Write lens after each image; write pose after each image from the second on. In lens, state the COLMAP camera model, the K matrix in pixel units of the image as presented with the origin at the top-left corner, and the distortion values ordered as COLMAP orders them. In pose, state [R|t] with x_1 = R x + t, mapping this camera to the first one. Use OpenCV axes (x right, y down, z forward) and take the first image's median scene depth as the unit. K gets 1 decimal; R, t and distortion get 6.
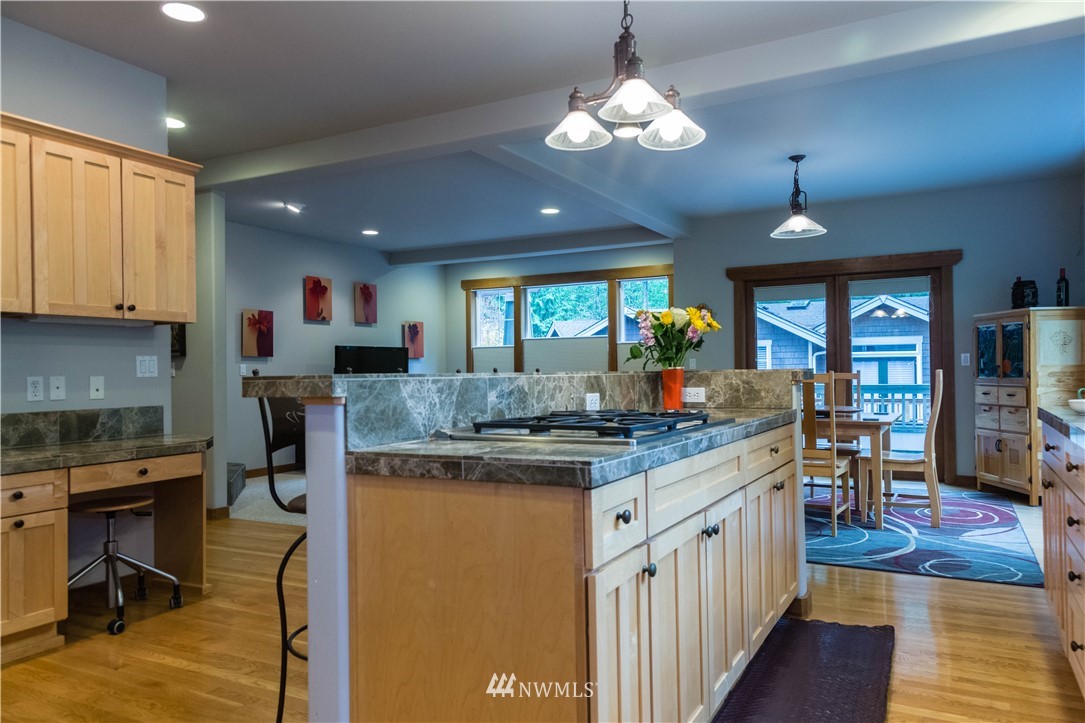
lens RADIAL K [[746.4, 0, 542.5], [0, 746.4, 361.5], [0, 0, 1]] dist [-0.000183, -0.080388]
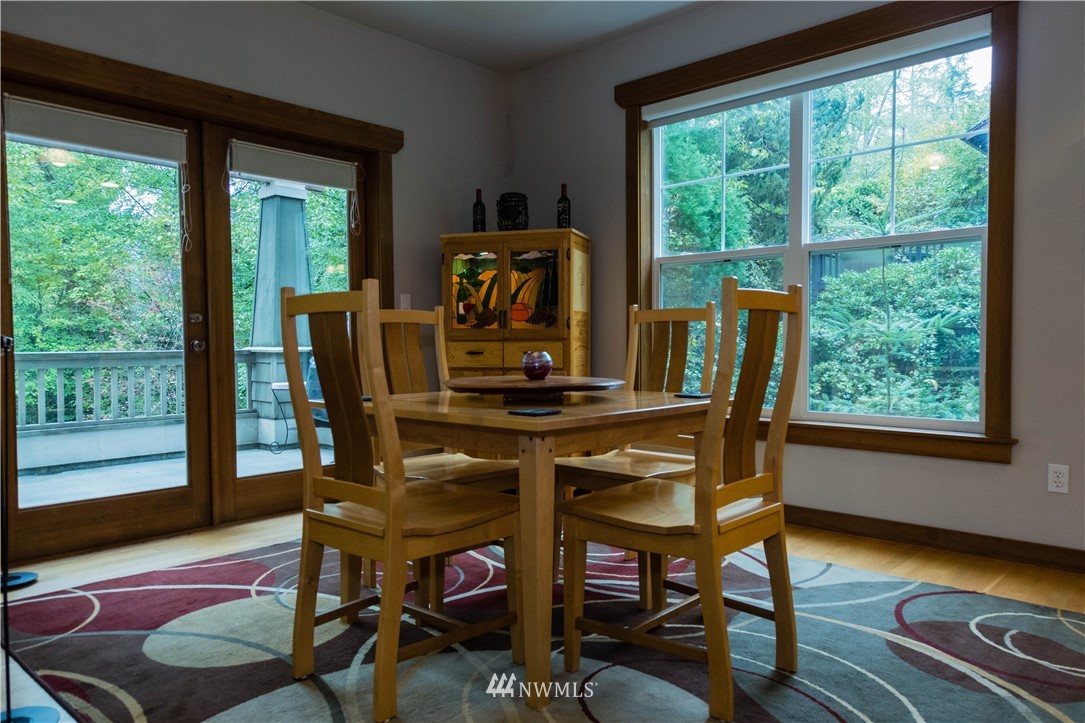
lens RADIAL K [[746.4, 0, 542.5], [0, 746.4, 361.5], [0, 0, 1]] dist [-0.000183, -0.080388]
pose [[0.224003, -0.015167, 0.974471, -0.040593], [-0.007071, 0.999827, 0.017188, 0.036583], [-0.974563, -0.010741, 0.223857, 0.731751]]
